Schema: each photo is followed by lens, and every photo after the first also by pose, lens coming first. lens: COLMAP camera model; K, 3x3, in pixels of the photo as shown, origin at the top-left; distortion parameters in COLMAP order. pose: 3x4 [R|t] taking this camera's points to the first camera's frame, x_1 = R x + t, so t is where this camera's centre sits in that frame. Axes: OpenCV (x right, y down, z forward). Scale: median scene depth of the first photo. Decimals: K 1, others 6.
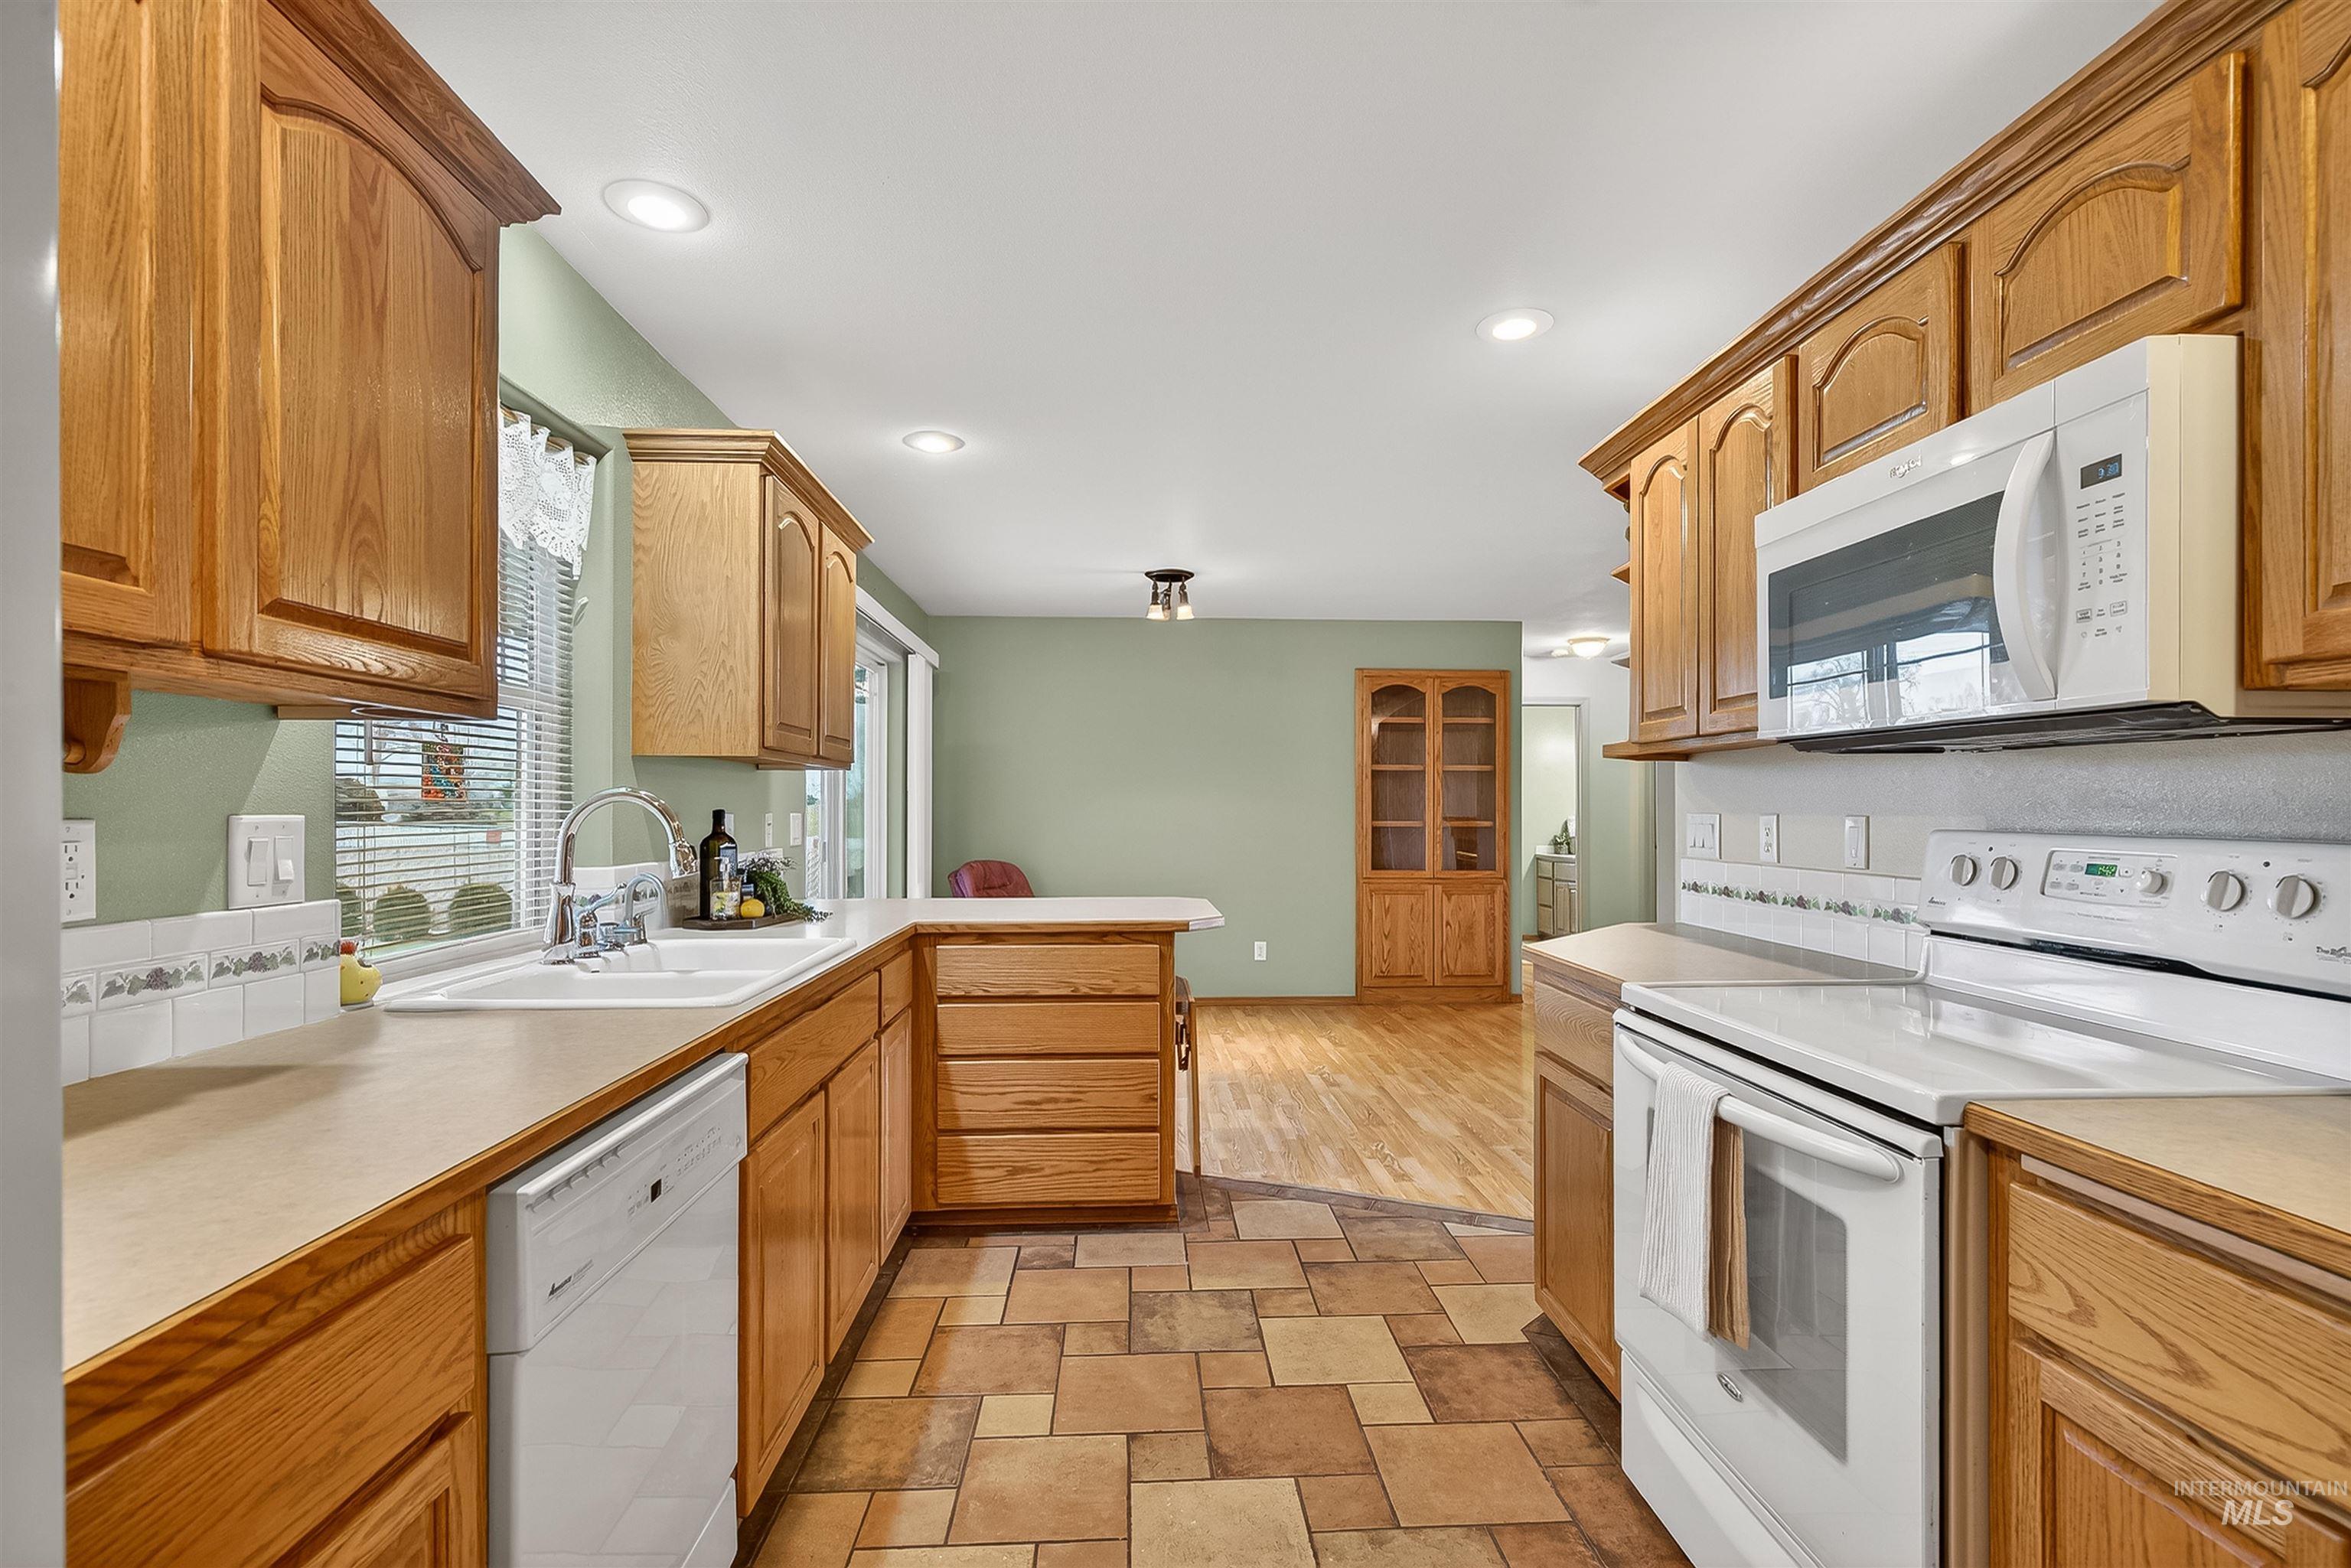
lens RADIAL K [[1081.5, 0, 1171.5], [0, 1081.5, 803.1], [0, 0, 1]] dist [0.002866, -0.000125]
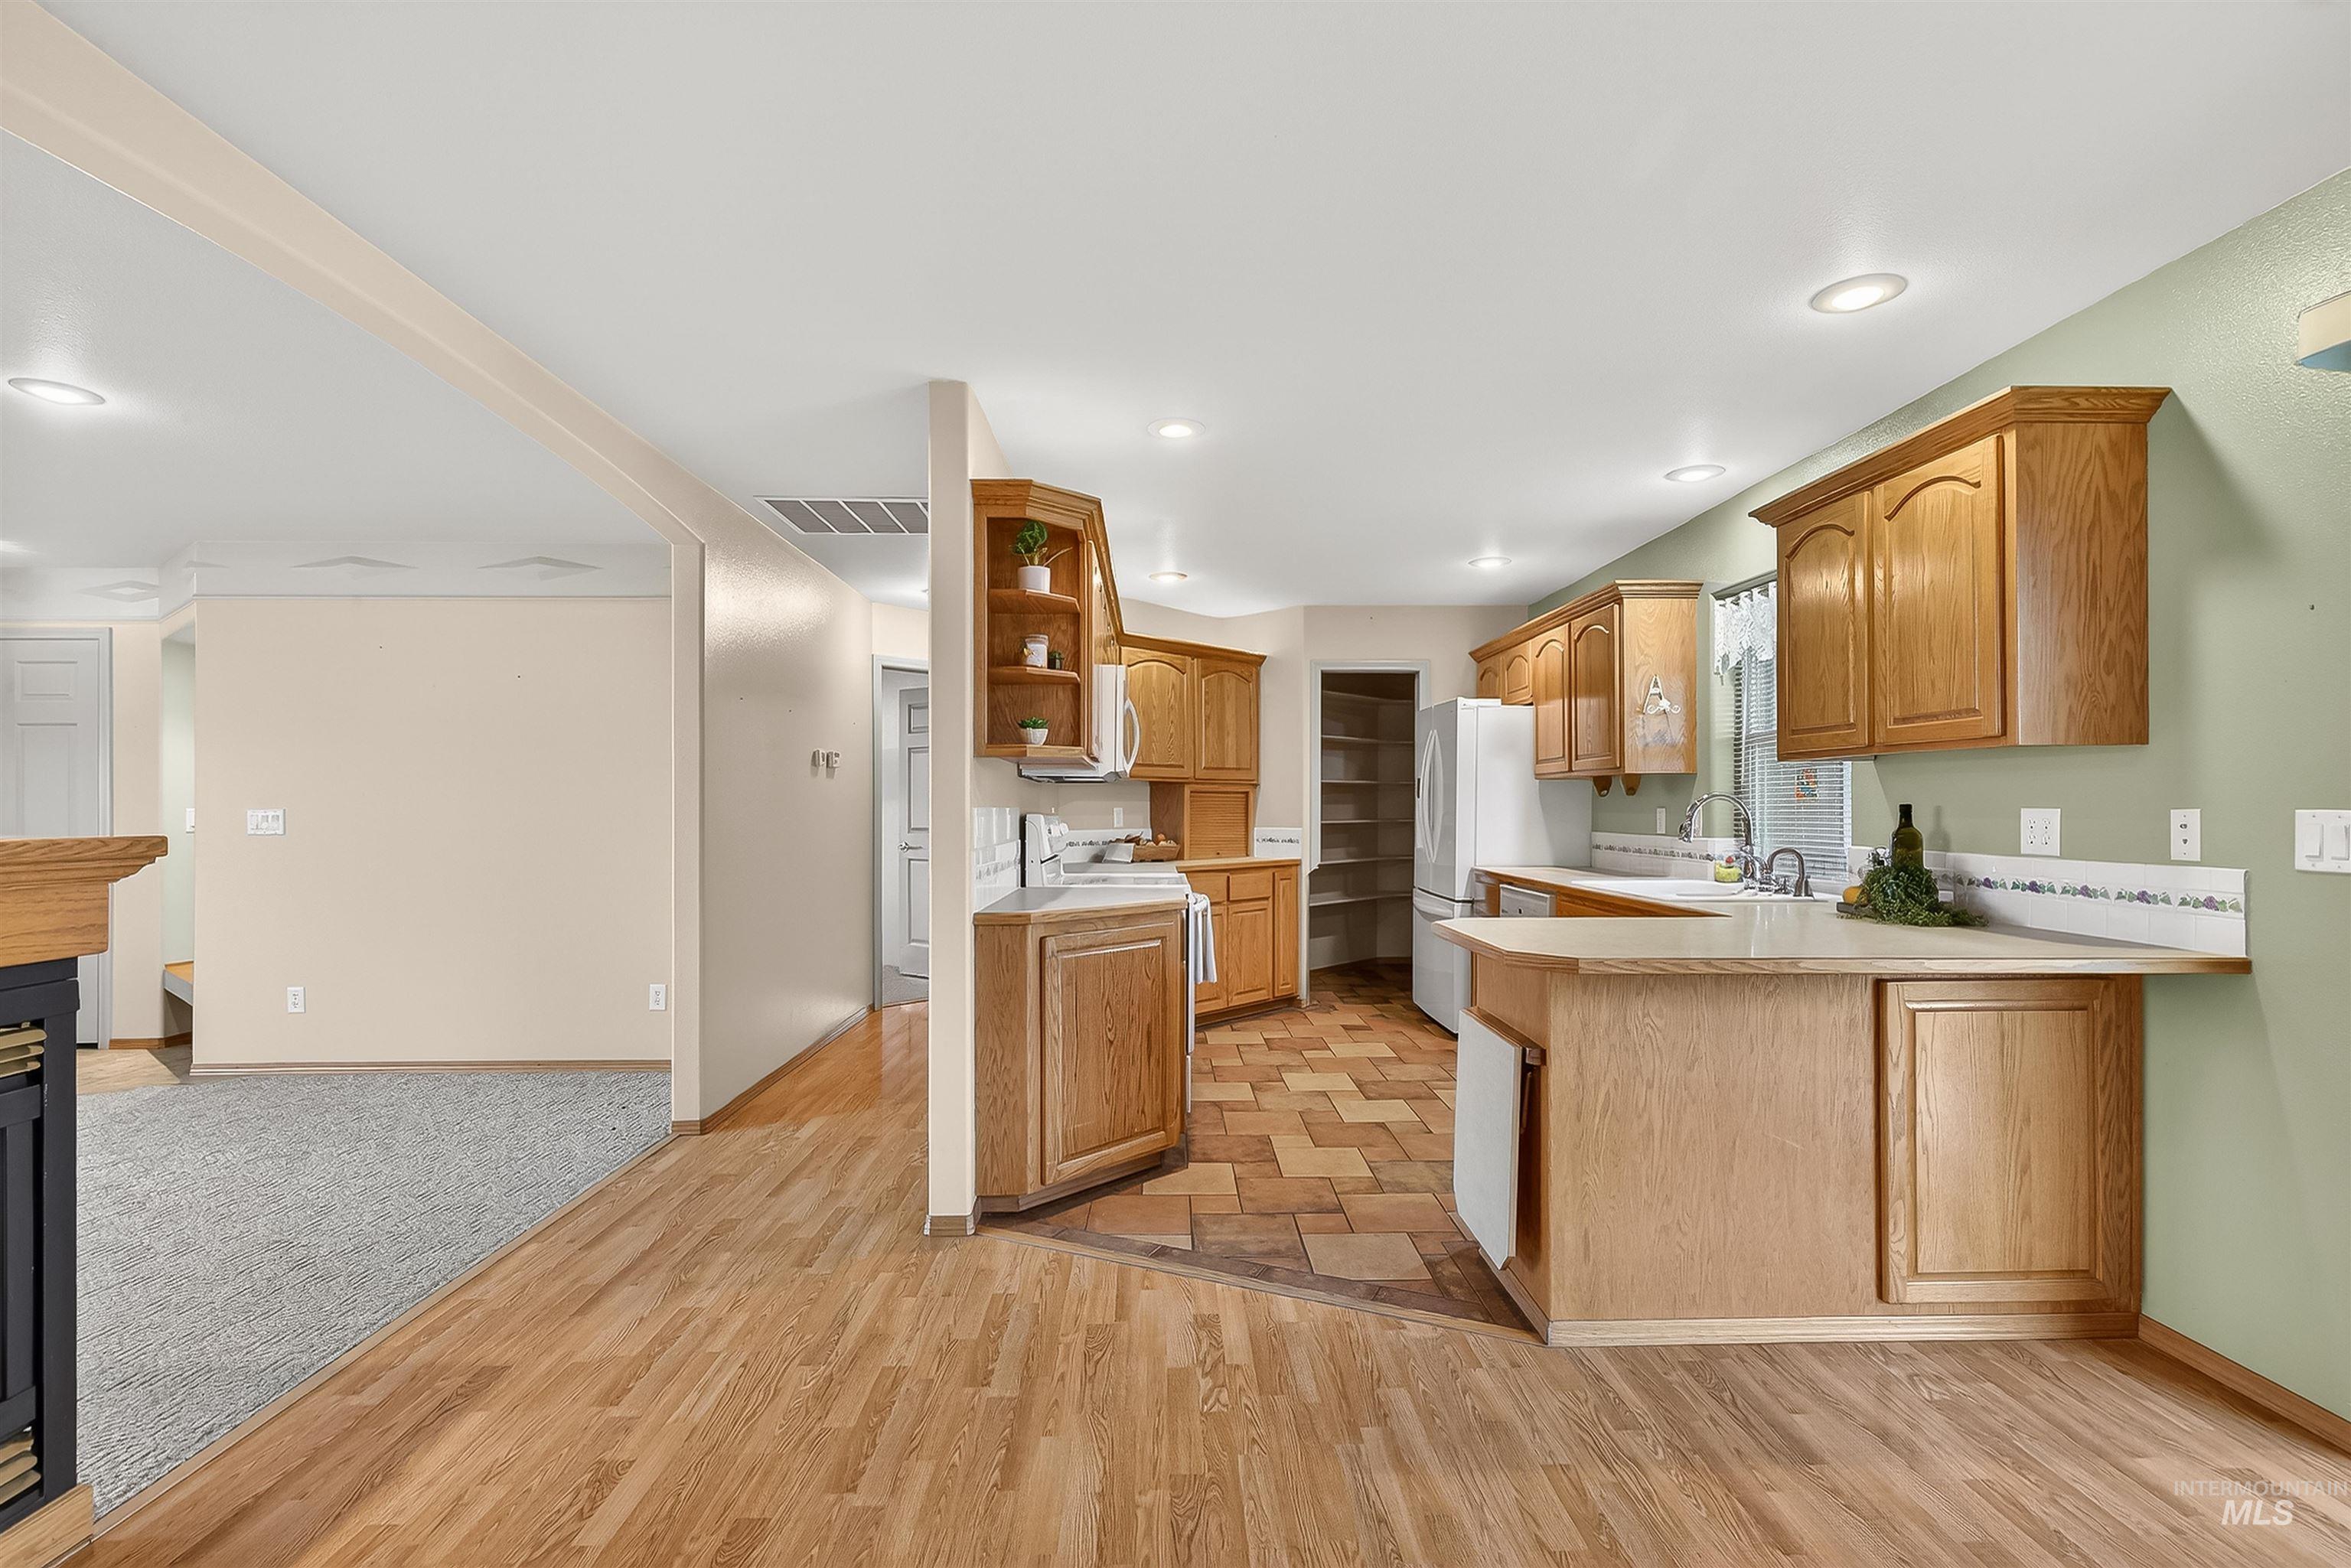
lens RADIAL K [[1081.5, 0, 1173.0], [0, 1081.5, 804.6], [0, 0, 1]] dist [0.002866, -0.000125]
pose [[-0.999735, 0.000745, 0.022999, 0.242631], [0.000530, 0.999956, -0.009332, 0.015437], [-0.023005, -0.009317, -0.999692, 1.906211]]
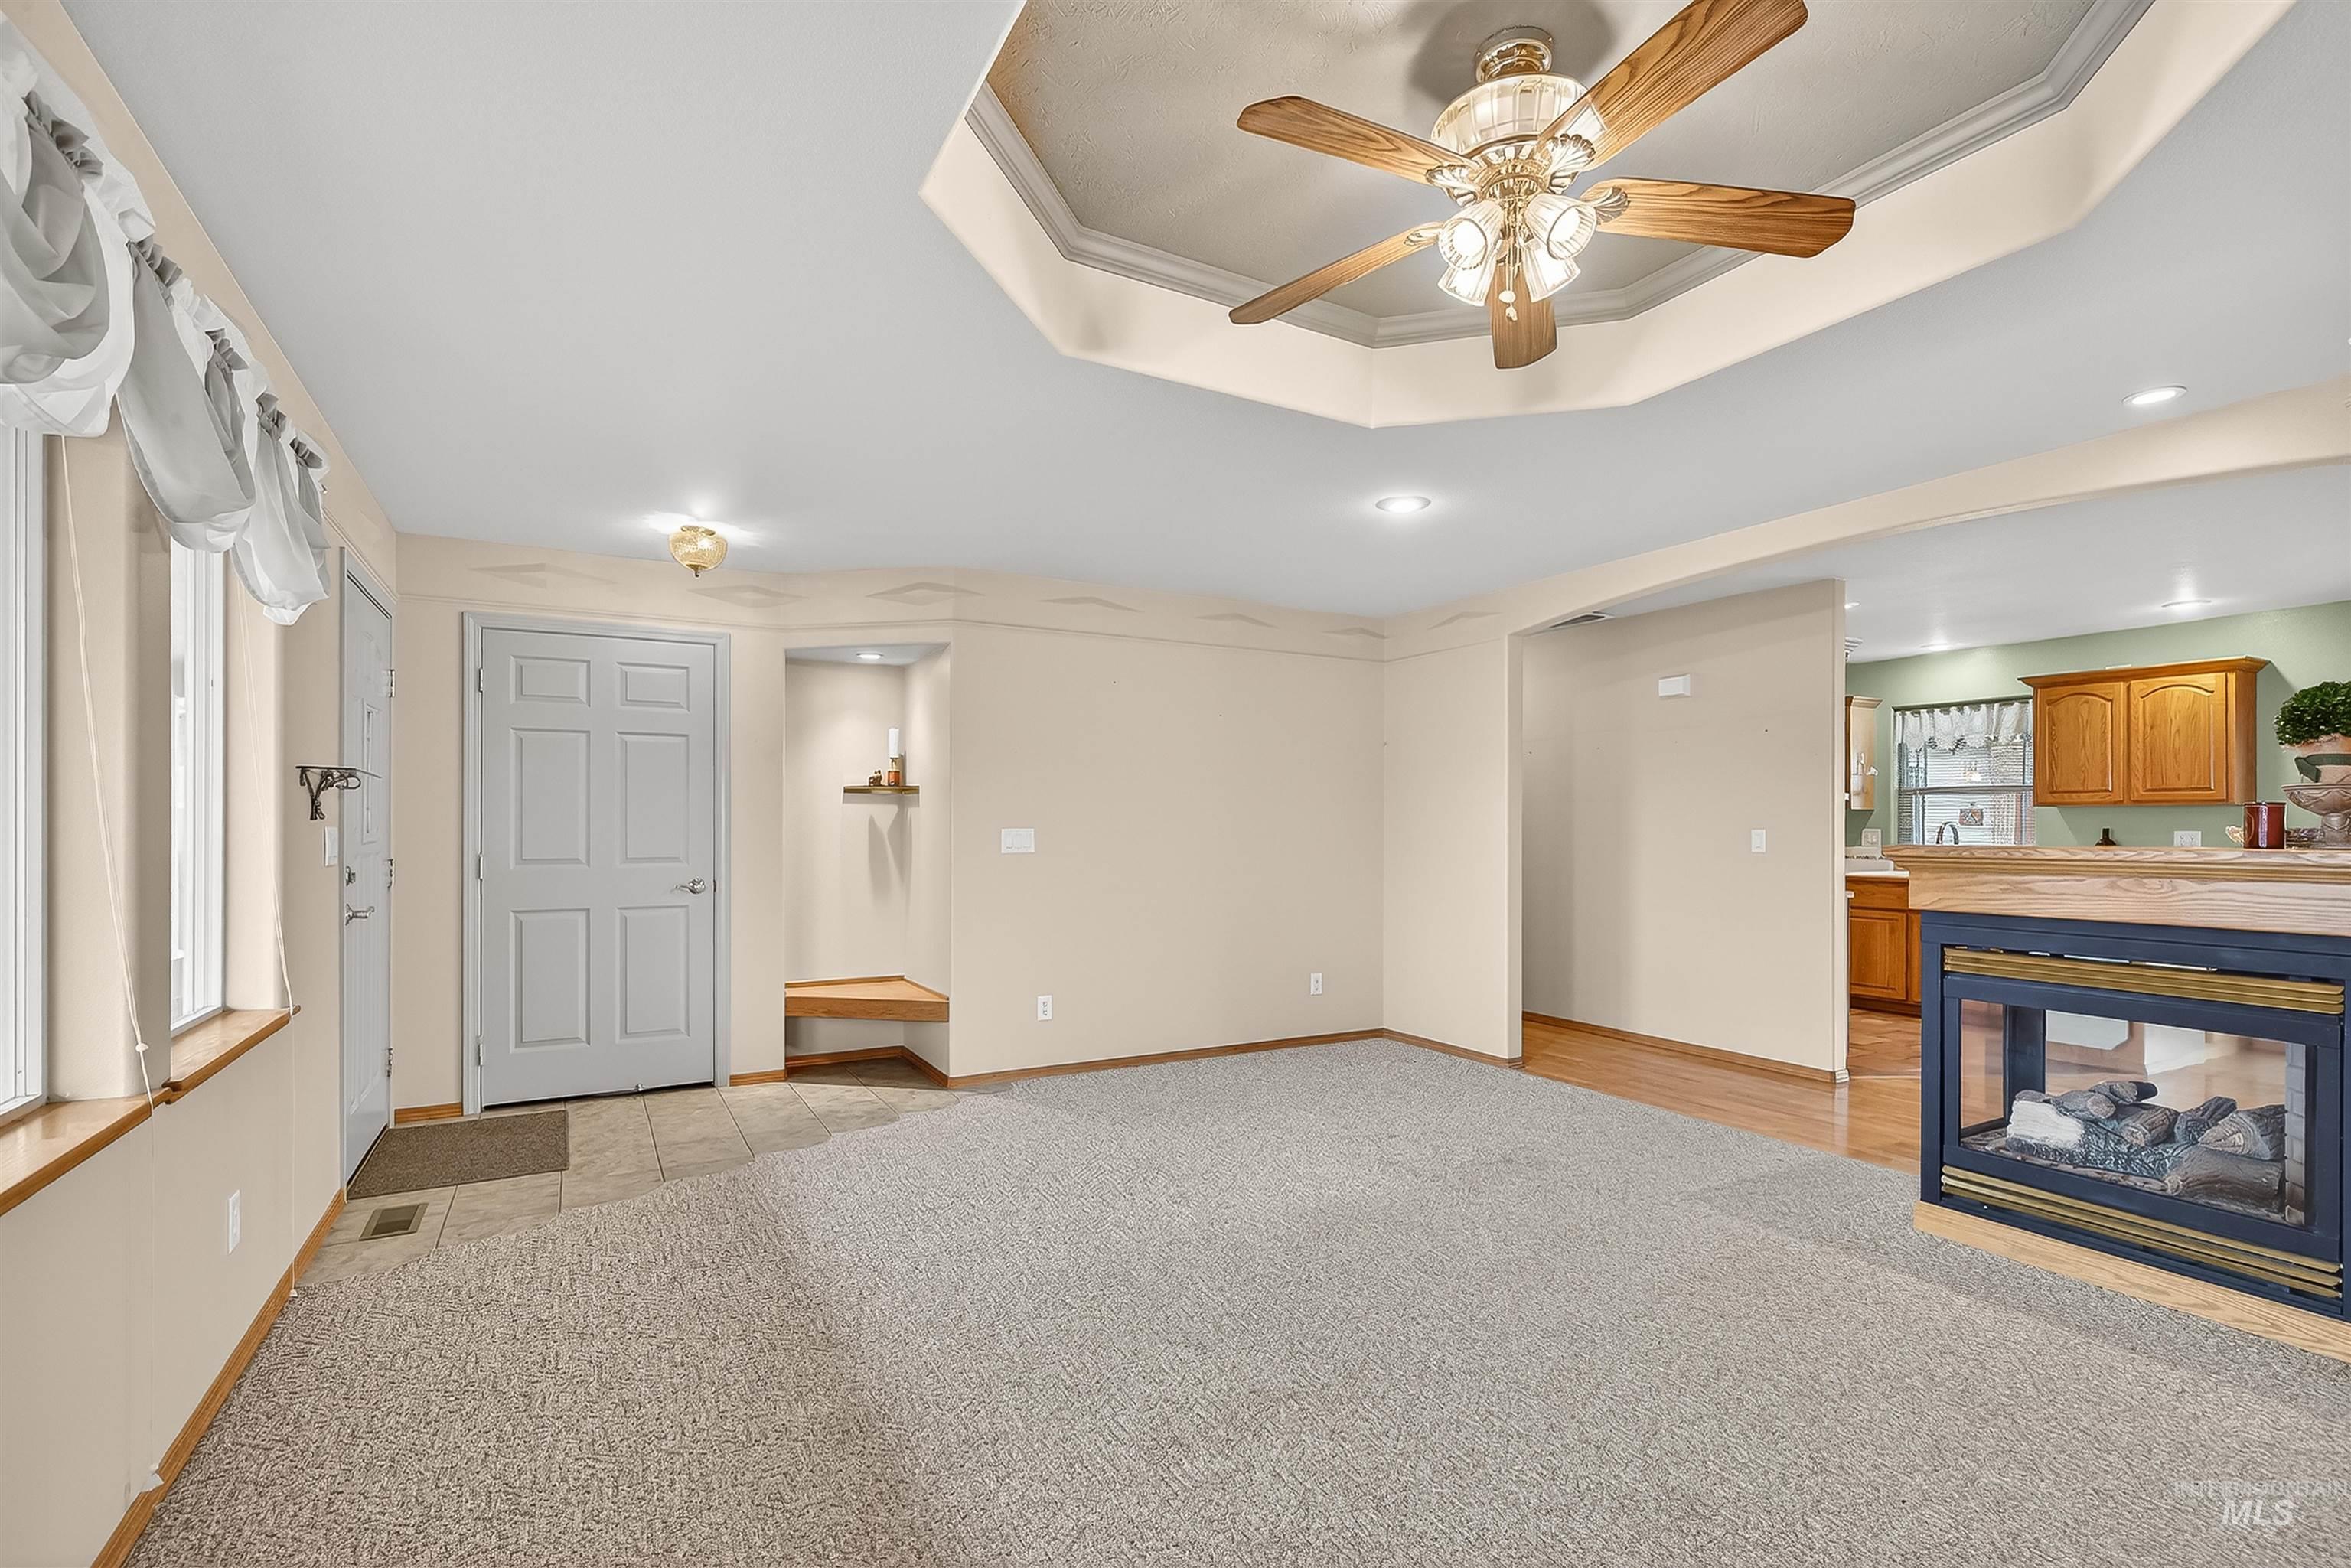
lens RADIAL K [[1081.5, 0, 1201.7], [0, 1081.5, 820.3], [0, 0, 1]] dist [0.002866, -0.000125]
pose [[-0.889816, -0.004252, -0.456300, 2.046879], [0.001320, 0.999928, -0.011892, 0.013950], [0.456318, -0.011184, -0.889747, 1.962535]]
